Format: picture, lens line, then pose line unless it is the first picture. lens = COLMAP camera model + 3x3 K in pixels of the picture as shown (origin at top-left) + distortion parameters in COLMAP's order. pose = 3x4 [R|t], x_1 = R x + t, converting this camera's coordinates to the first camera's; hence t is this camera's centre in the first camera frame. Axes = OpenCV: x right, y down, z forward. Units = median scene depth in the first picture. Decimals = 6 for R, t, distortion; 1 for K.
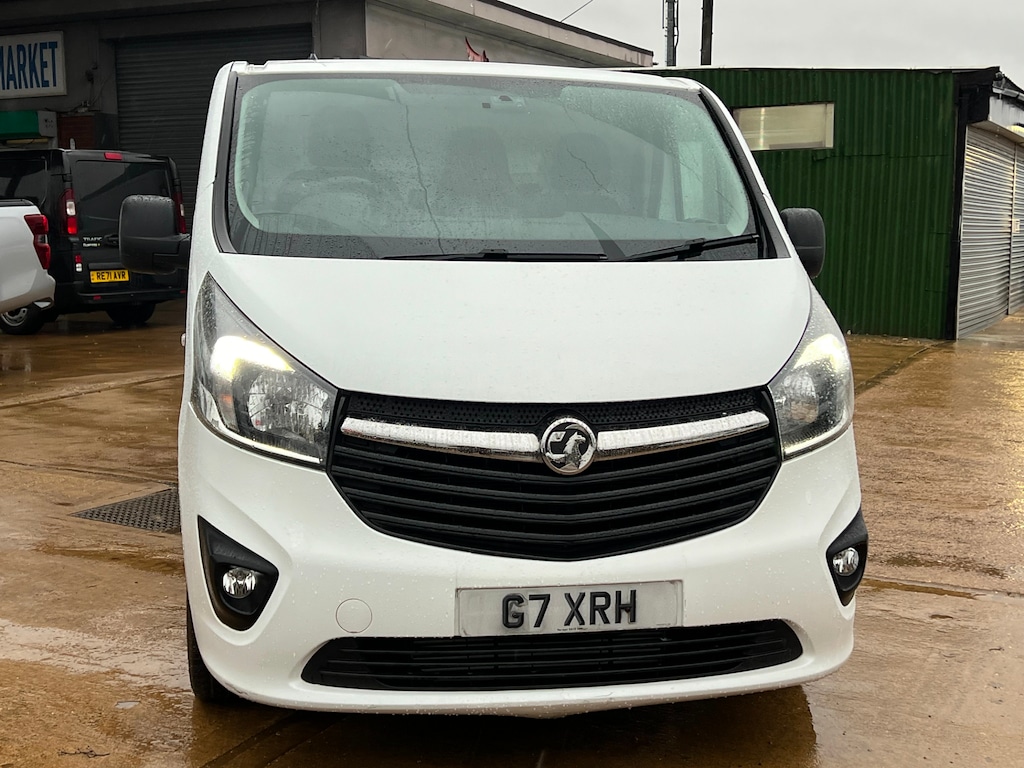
lens RADIAL K [[1307.9, 0, 516.3], [0, 1307.9, 384.4], [0, 0, 1]] dist [0.189399, -0.522025]
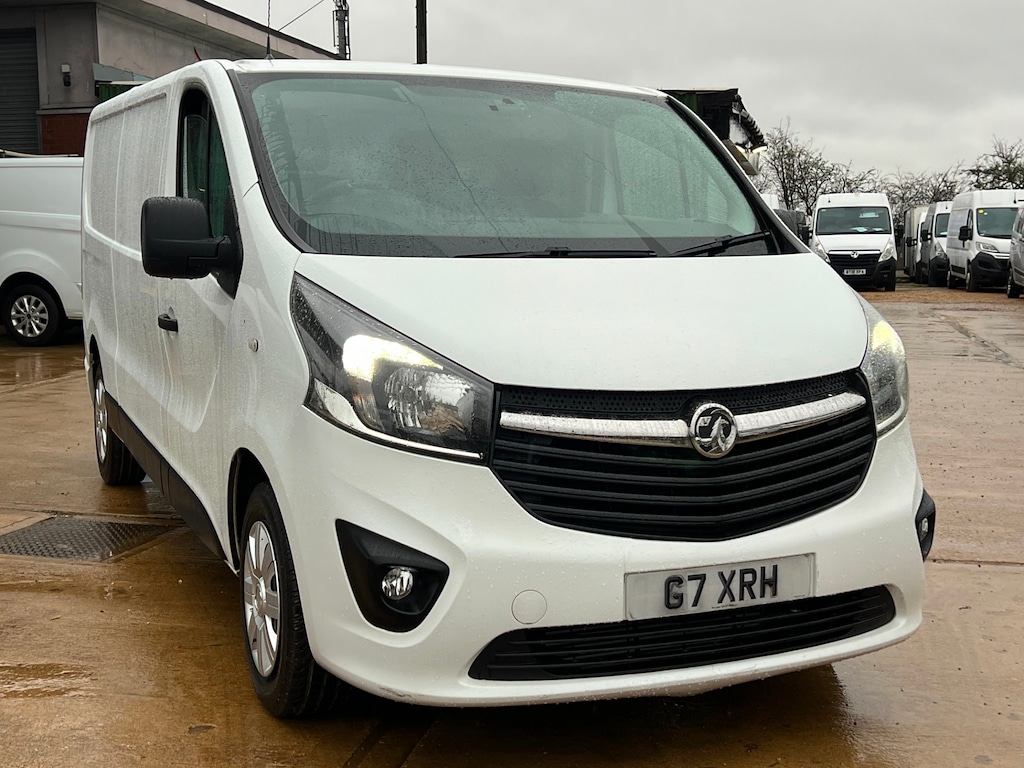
lens RADIAL K [[1307.9, 0, 516.3], [0, 1307.9, 384.4], [0, 0, 1]] dist [0.189399, -0.522025]
pose [[0.971291, -0.035639, 0.235208, -0.354395], [0.038791, 0.999209, -0.008786, 0.013819], [-0.234709, 0.017658, 0.971905, 0.023657]]
